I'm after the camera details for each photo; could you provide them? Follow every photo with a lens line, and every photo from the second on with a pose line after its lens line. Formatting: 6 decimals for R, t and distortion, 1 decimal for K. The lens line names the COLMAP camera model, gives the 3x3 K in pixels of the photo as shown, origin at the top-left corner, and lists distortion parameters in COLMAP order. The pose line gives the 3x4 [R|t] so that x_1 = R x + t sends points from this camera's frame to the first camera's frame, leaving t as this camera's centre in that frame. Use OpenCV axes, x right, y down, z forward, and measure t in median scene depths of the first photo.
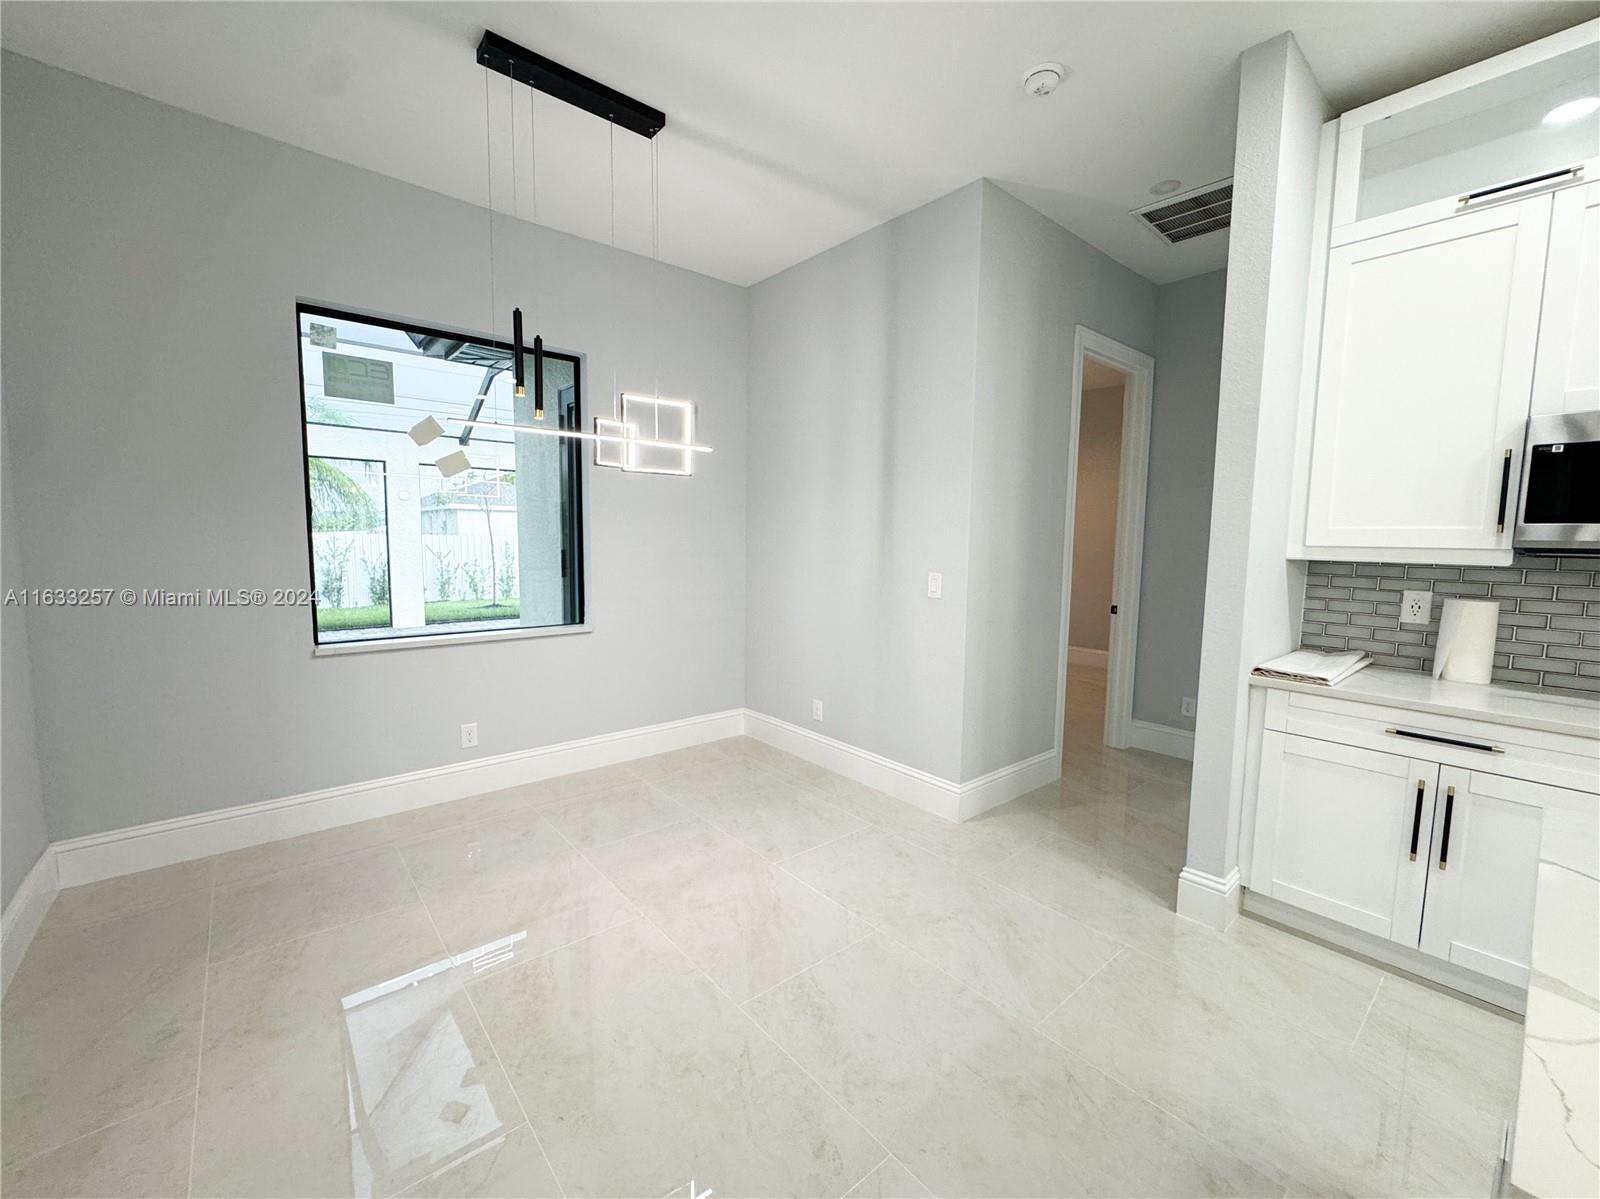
lens RADIAL K [[655.5, 0, 800.0], [0, 655.5, 599.5], [0, 0, 1]] dist [-0.002767, 0.000037]
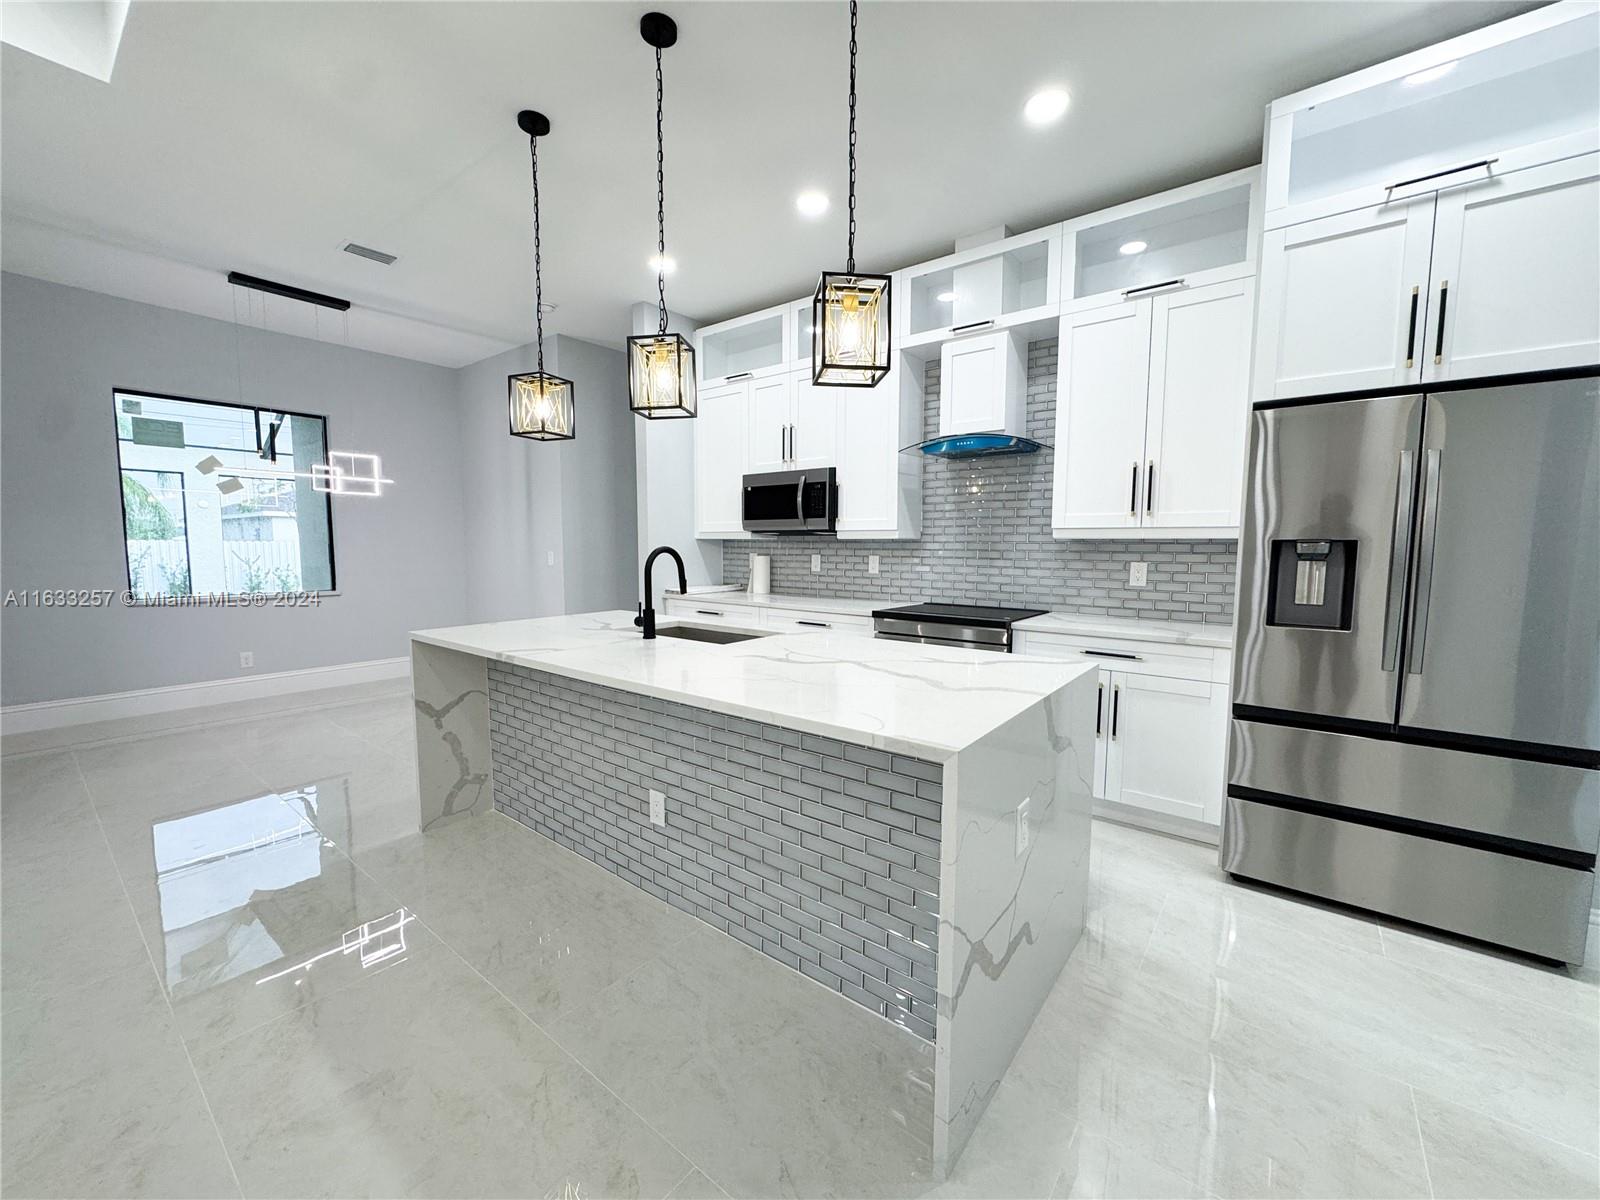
lens RADIAL K [[637.1, 0, 800.0], [0, 637.1, 600.0], [0, 0, 1]] dist [-0.004071, 0.000162]
pose [[0.979458, -0.027370, 0.199781, 0.634529], [0.028573, 0.999587, -0.003144, 0.138936], [-0.199613, 0.008788, 0.979835, -0.973254]]
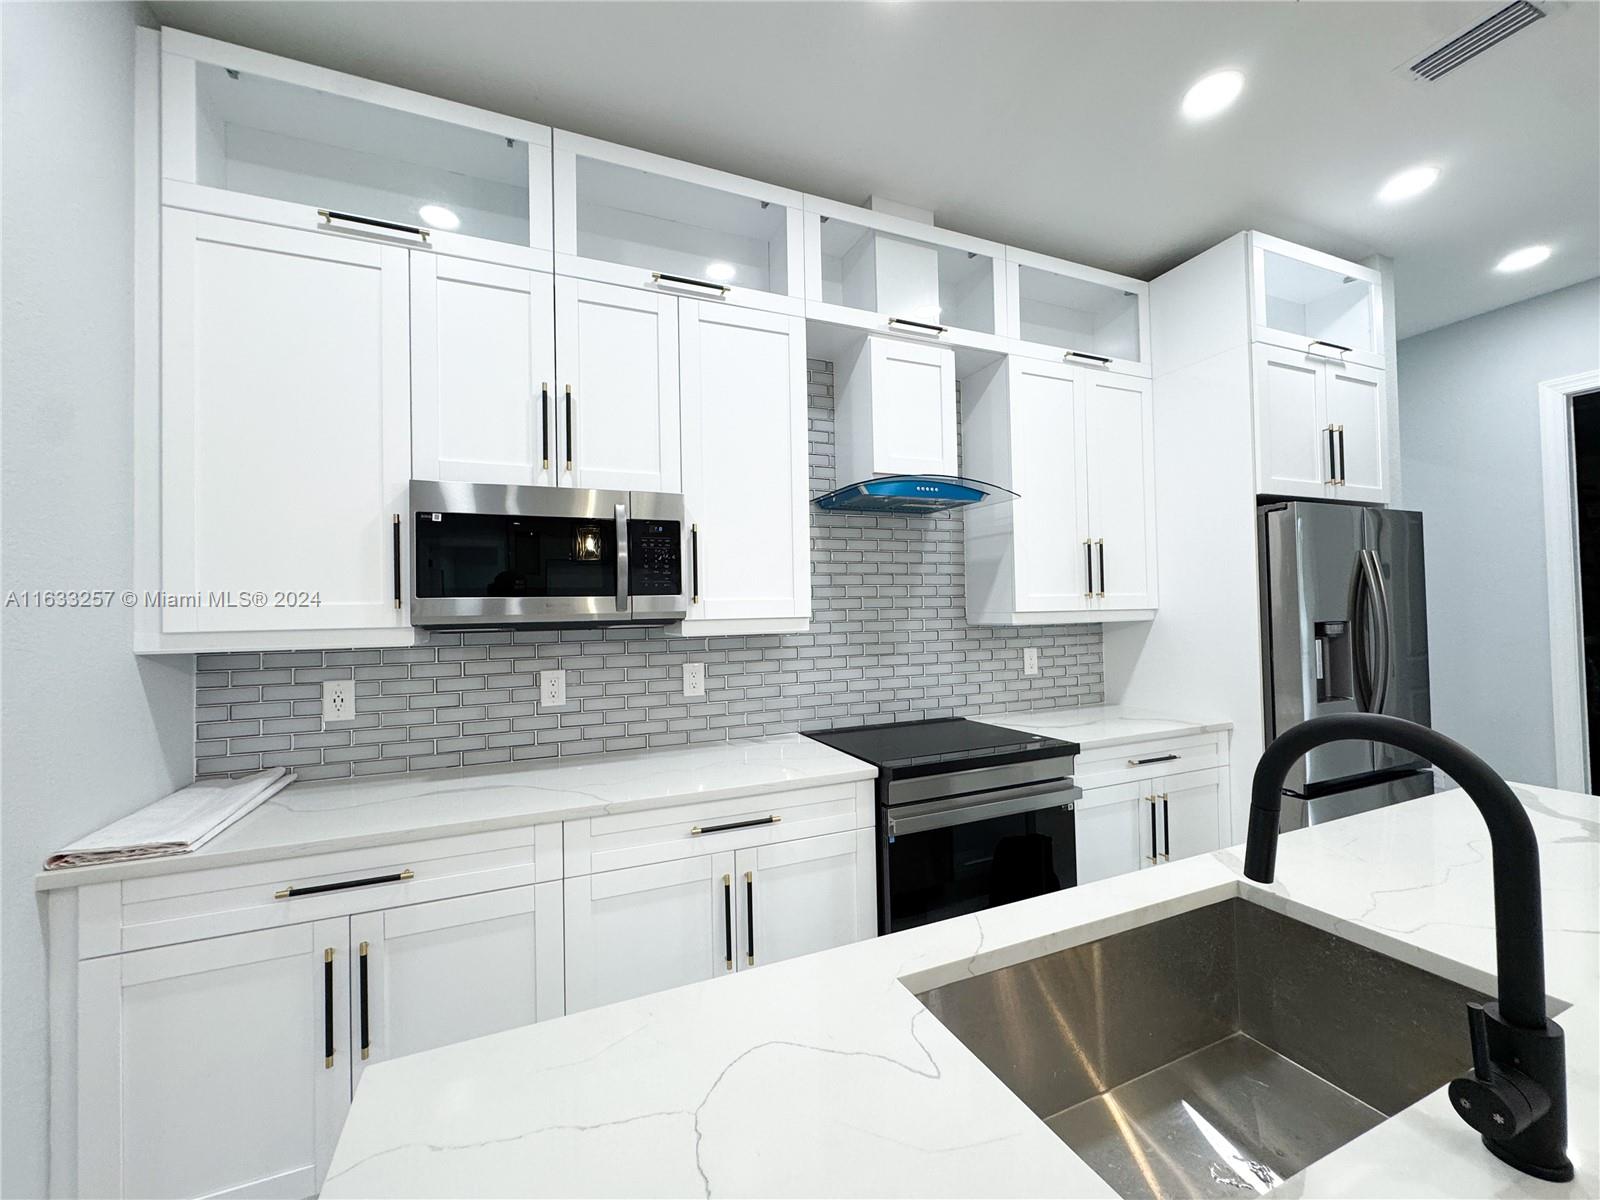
lens RADIAL K [[637.1, 0, 800.0], [0, 637.1, 600.0], [0, 0, 1]] dist [-0.004071, 0.000162]
pose [[0.293395, 0.000180, 0.955991, 0.329644], [0.117823, 0.992369, -0.036347, -0.015452], [-0.948703, 0.123302, 0.291134, 0.192972]]
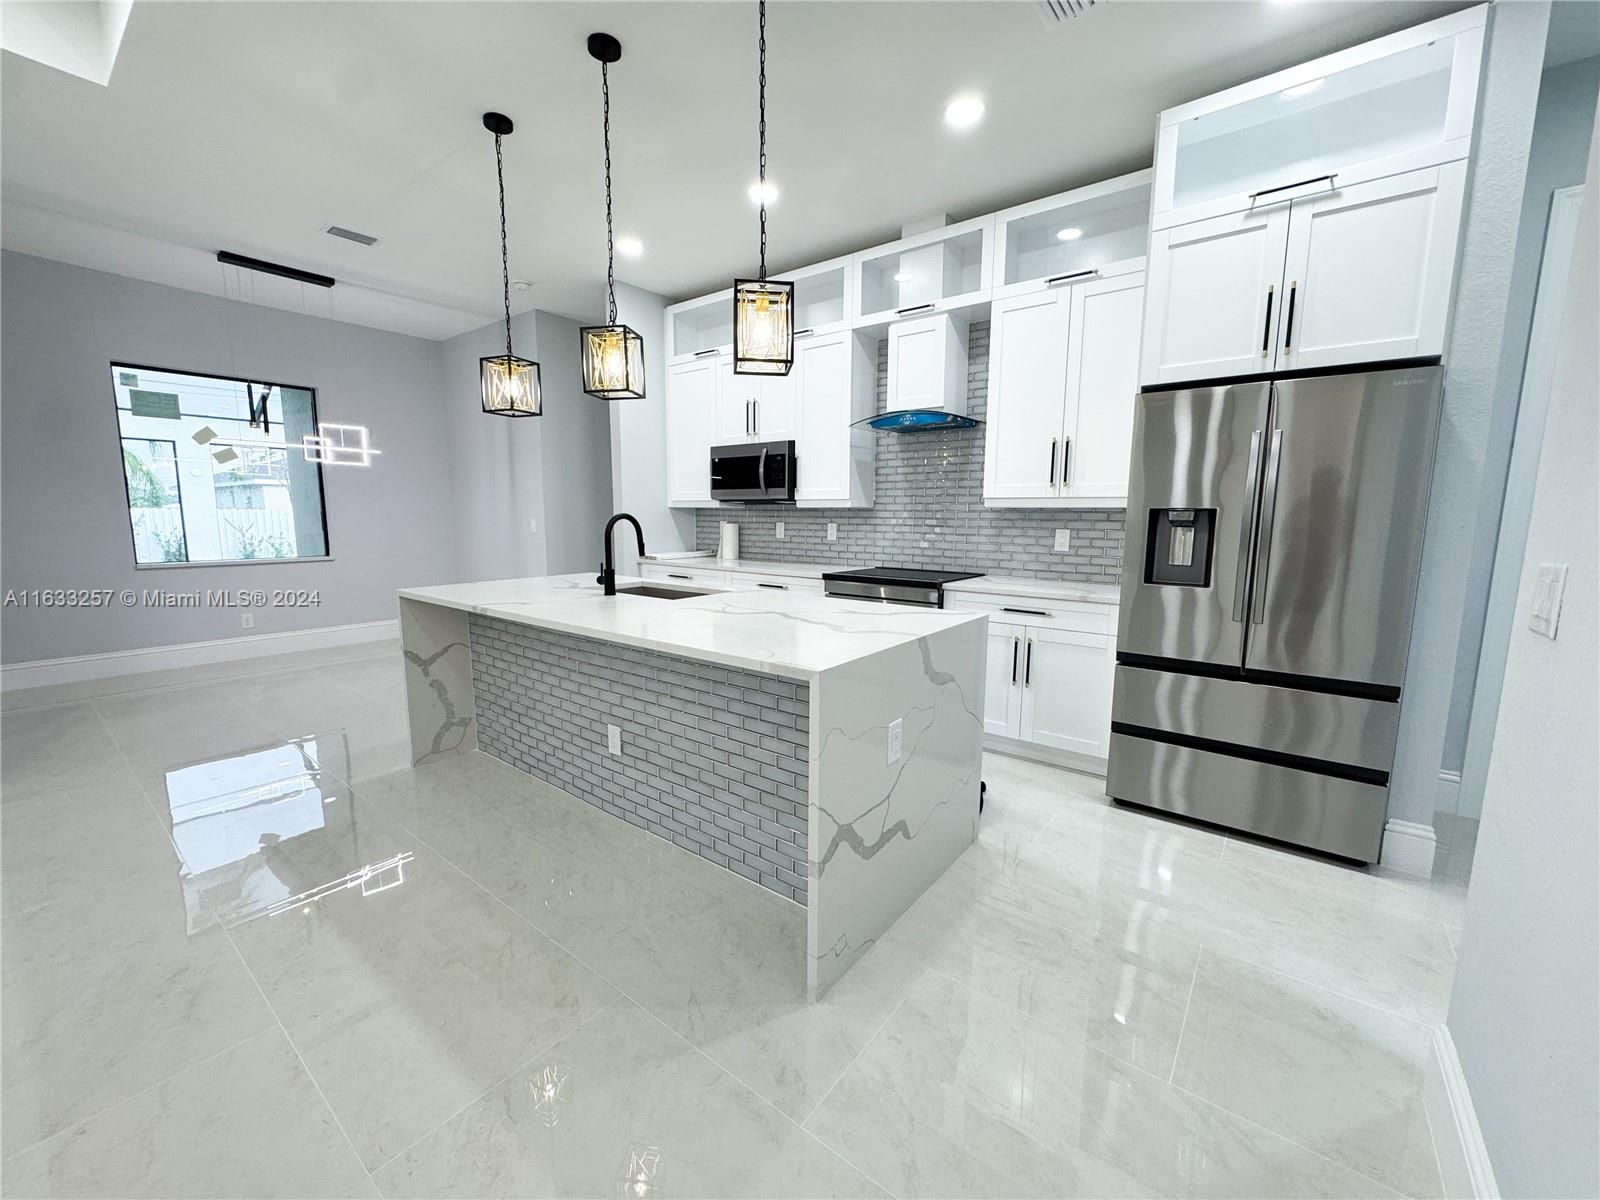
lens RADIAL K [[637.1, 0, 800.0], [0, 637.1, 600.0], [0, 0, 1]] dist [-0.004071, 0.000162]
pose [[0.978347, -0.034966, 0.203996, 0.699447], [0.026546, 0.998685, 0.043867, 0.157184], [-0.205262, -0.037502, 0.977988, -1.118339]]
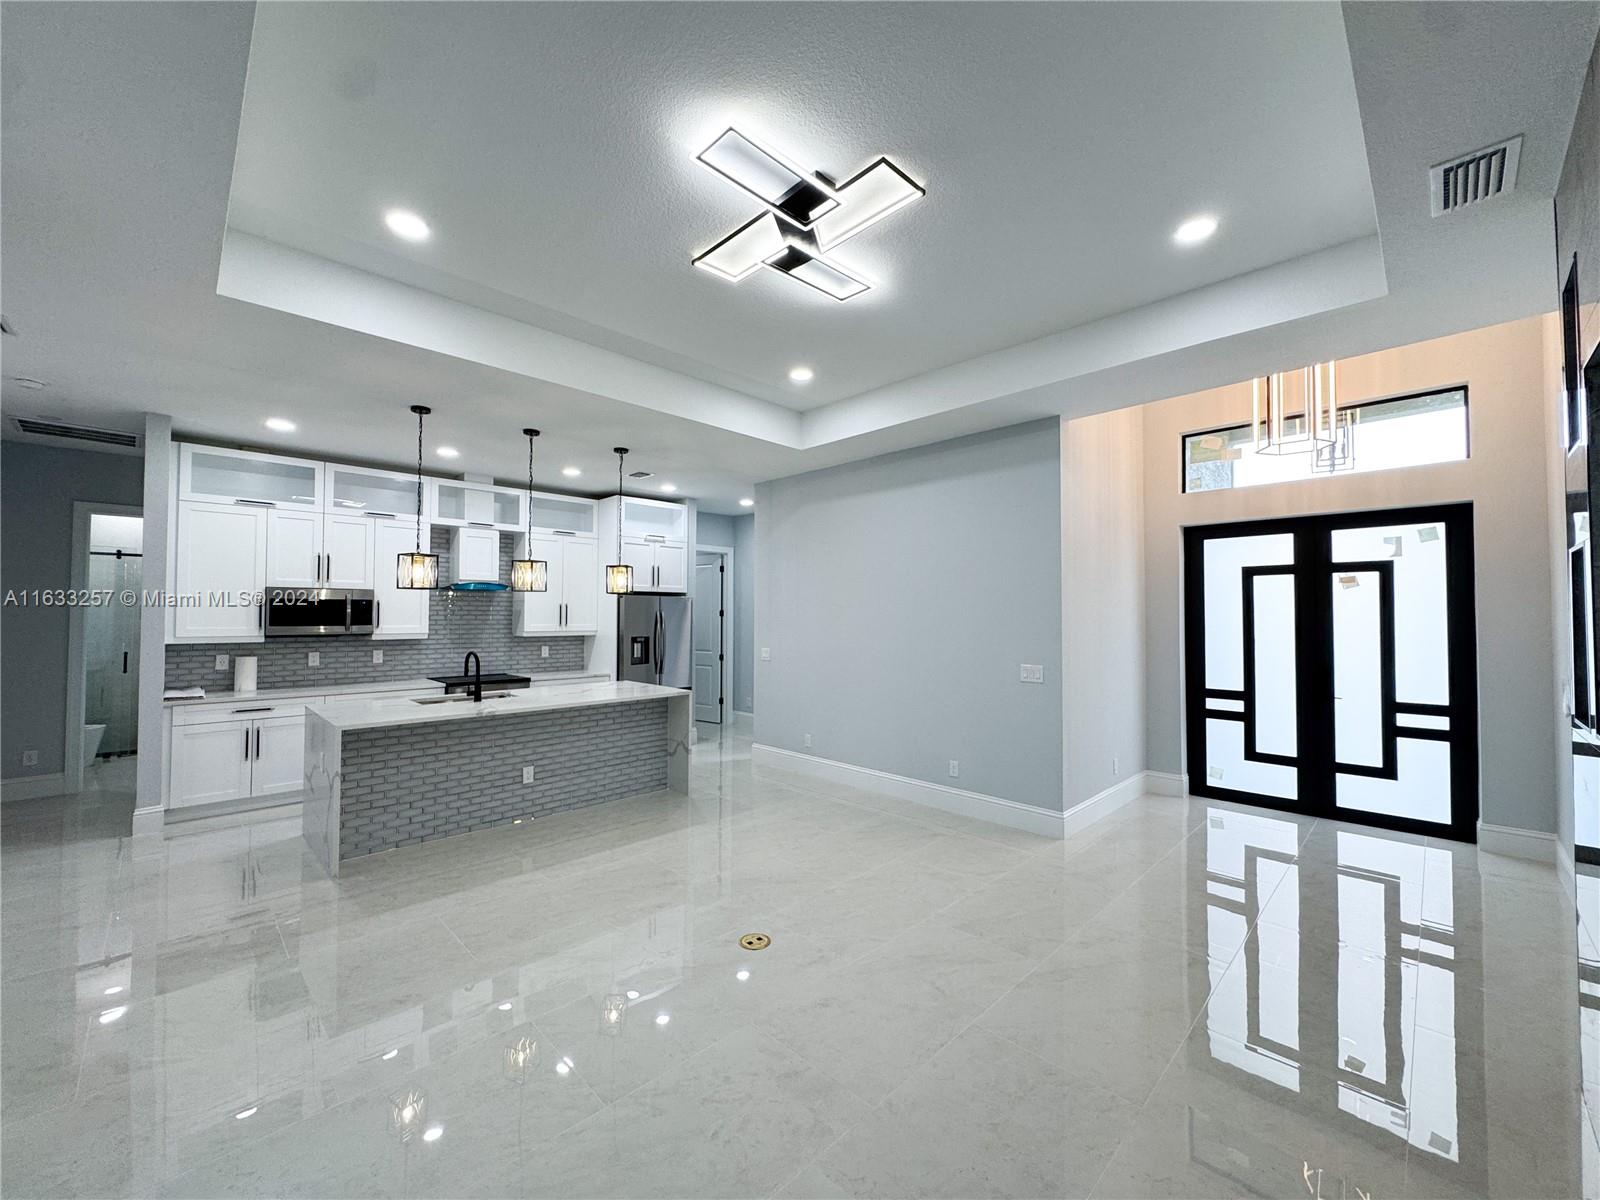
lens RADIAL K [[635.8, 0, 800.0], [0, 635.8, 600.0], [0, 0, 1]] dist [-0.000005, -0.000084]
pose [[-0.083972, 0.009553, 0.996422, -1.306180], [0.092083, 0.995750, -0.001787, -0.013564], [-0.992204, 0.091603, -0.084495, -0.745909]]
